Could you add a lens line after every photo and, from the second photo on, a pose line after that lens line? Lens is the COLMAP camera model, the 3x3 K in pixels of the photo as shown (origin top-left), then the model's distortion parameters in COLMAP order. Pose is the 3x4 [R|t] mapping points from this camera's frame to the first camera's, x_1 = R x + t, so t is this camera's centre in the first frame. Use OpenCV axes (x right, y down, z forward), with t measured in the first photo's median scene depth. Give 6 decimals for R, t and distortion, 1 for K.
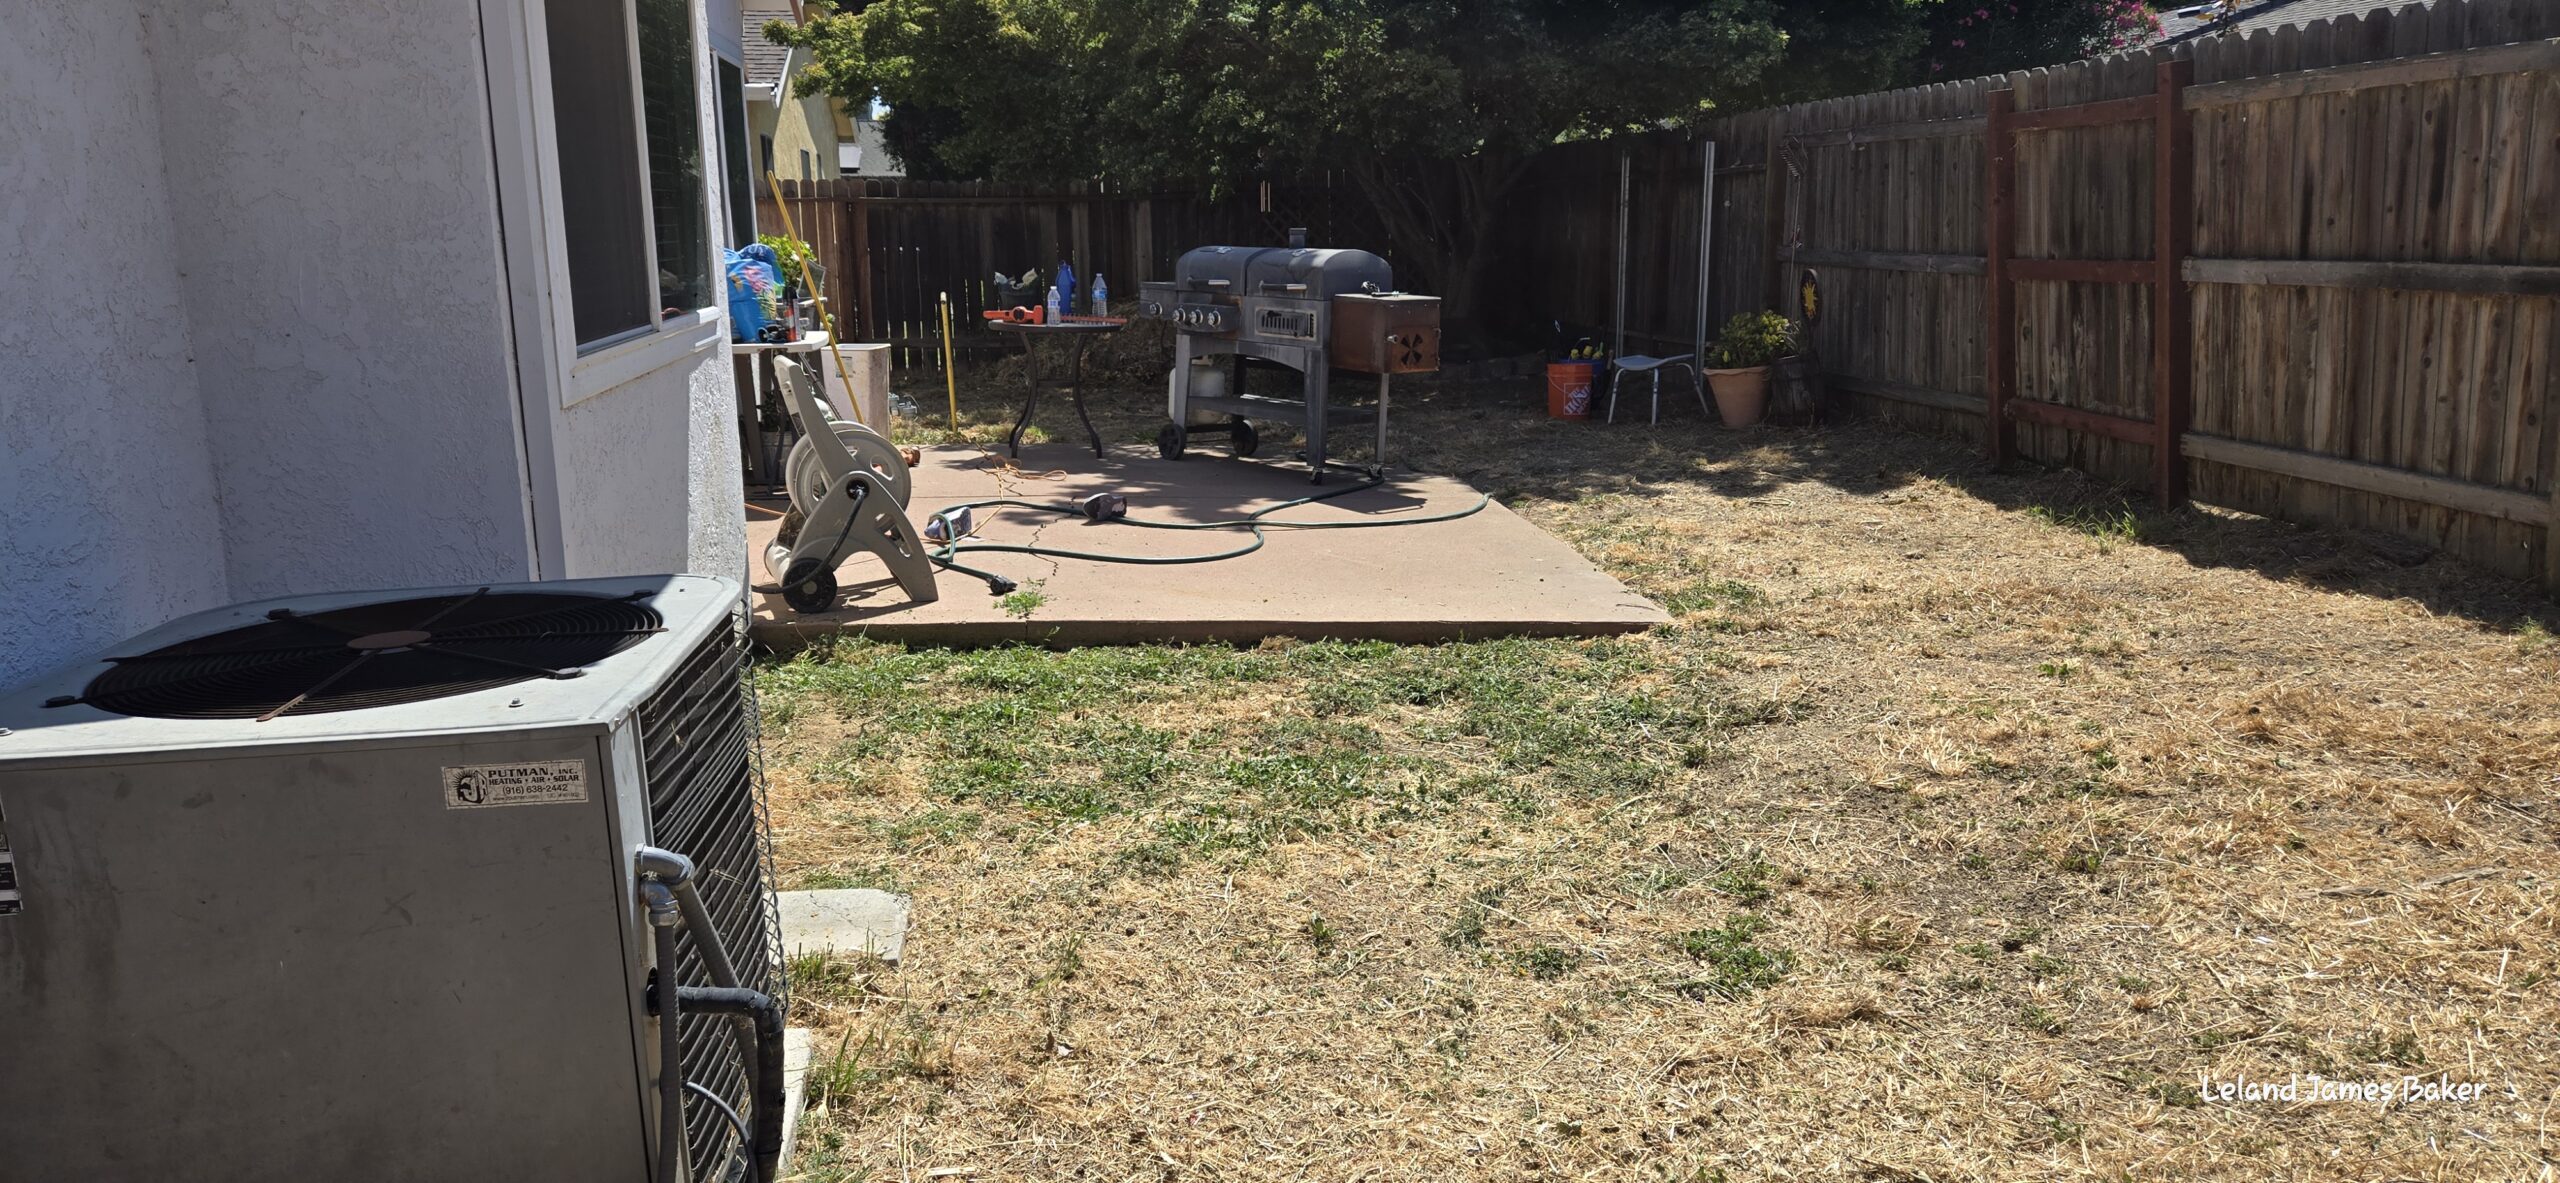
lens RADIAL K [[1713.3, 0, 1231.2], [0, 1713.3, 578.6], [0, 0, 1]] dist [0.057833, -0.047791]
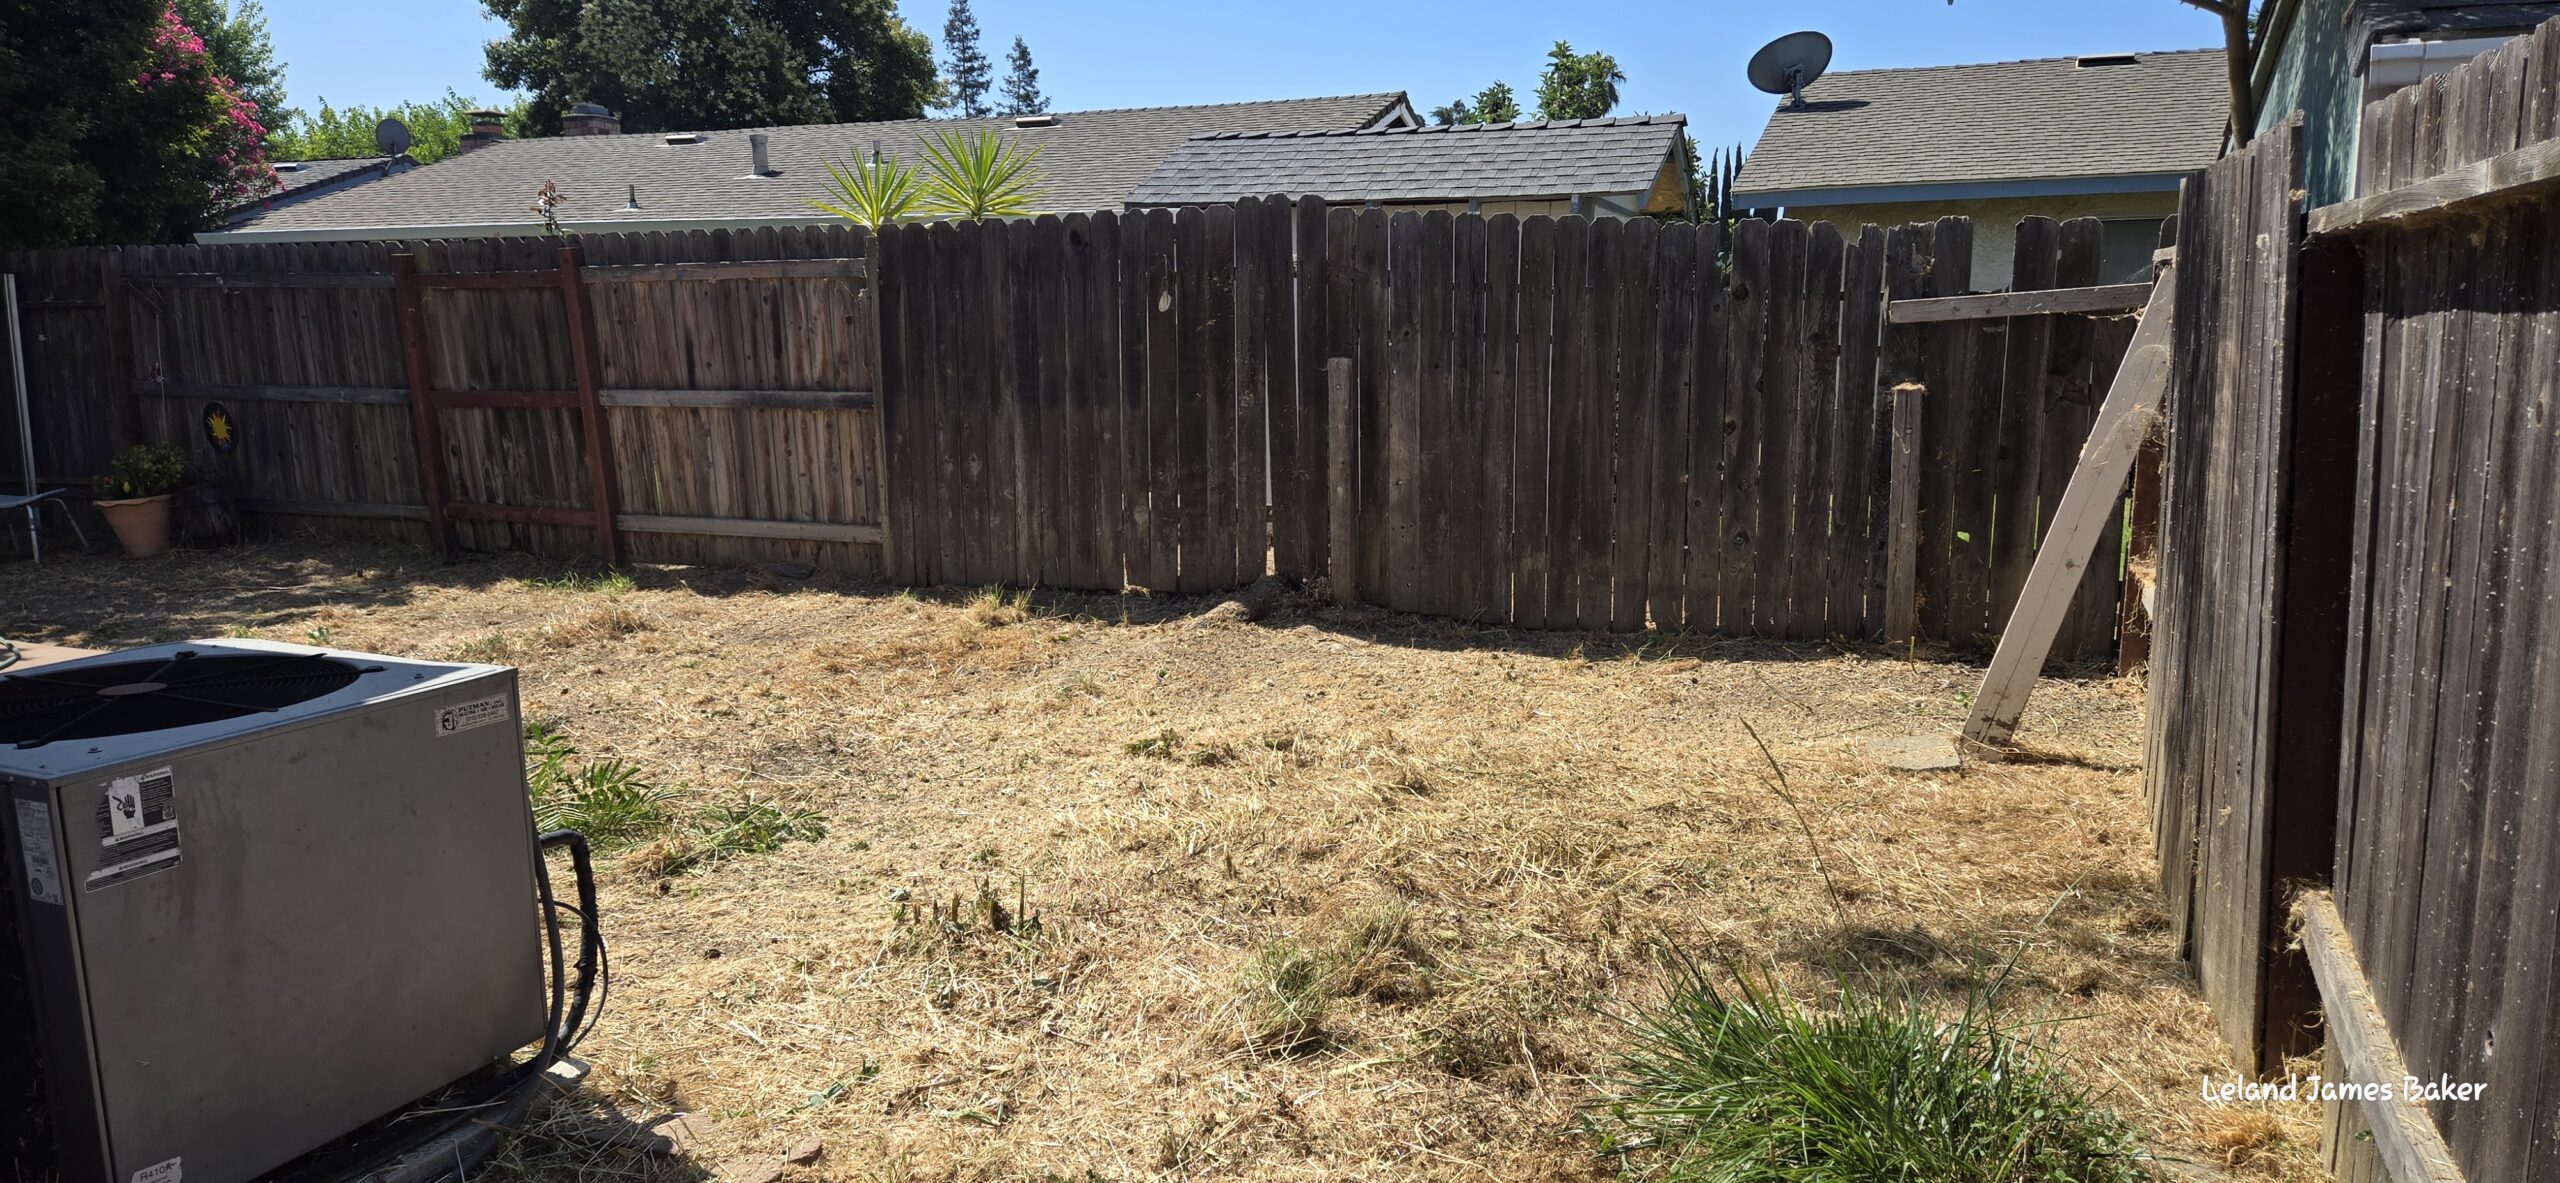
lens RADIAL K [[1713.3, 0, 1257.1], [0, 1713.3, 632.9], [0, 0, 1]] dist [0.057833, -0.047791]
pose [[0.496782, -0.133366, 0.857567, -0.360395], [0.171787, 0.983682, 0.053465, 0.021087], [-0.850704, 0.120758, 0.511586, -0.116347]]
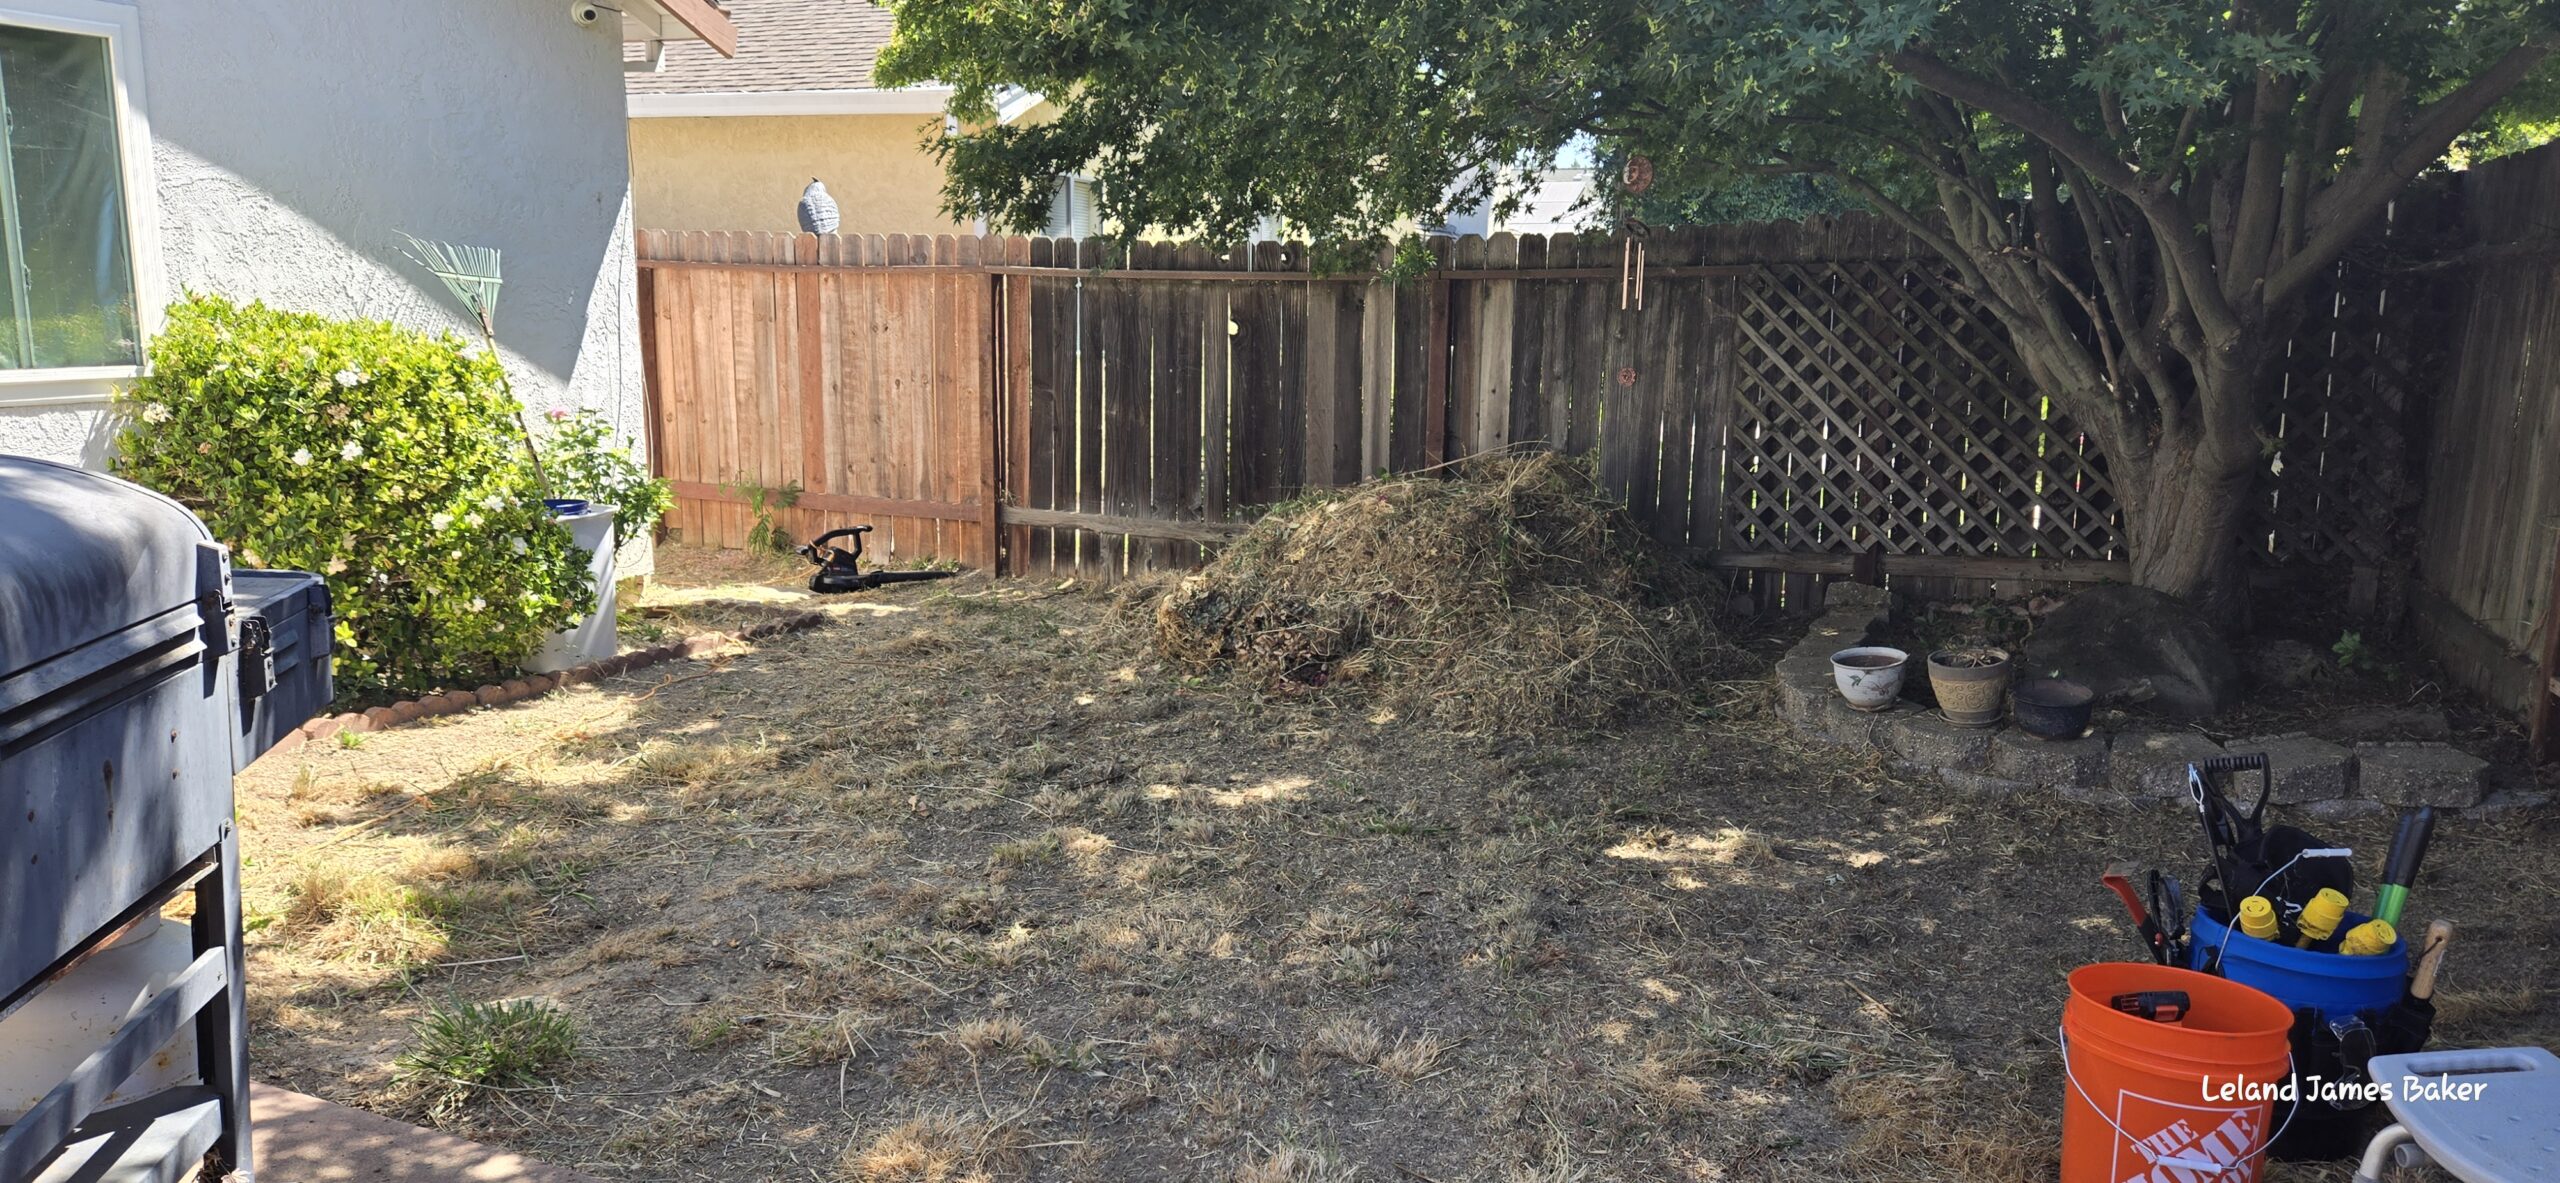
lens RADIAL K [[1713.3, 0, 1247.5], [0, 1713.3, 626.8], [0, 0, 1]] dist [0.057833, -0.047791]
pose [[0.866644, 0.118661, -0.484610, 0.283922], [-0.128293, 0.991646, 0.013382, -0.234153], [0.482150, 0.050575, 0.874628, 1.060859]]
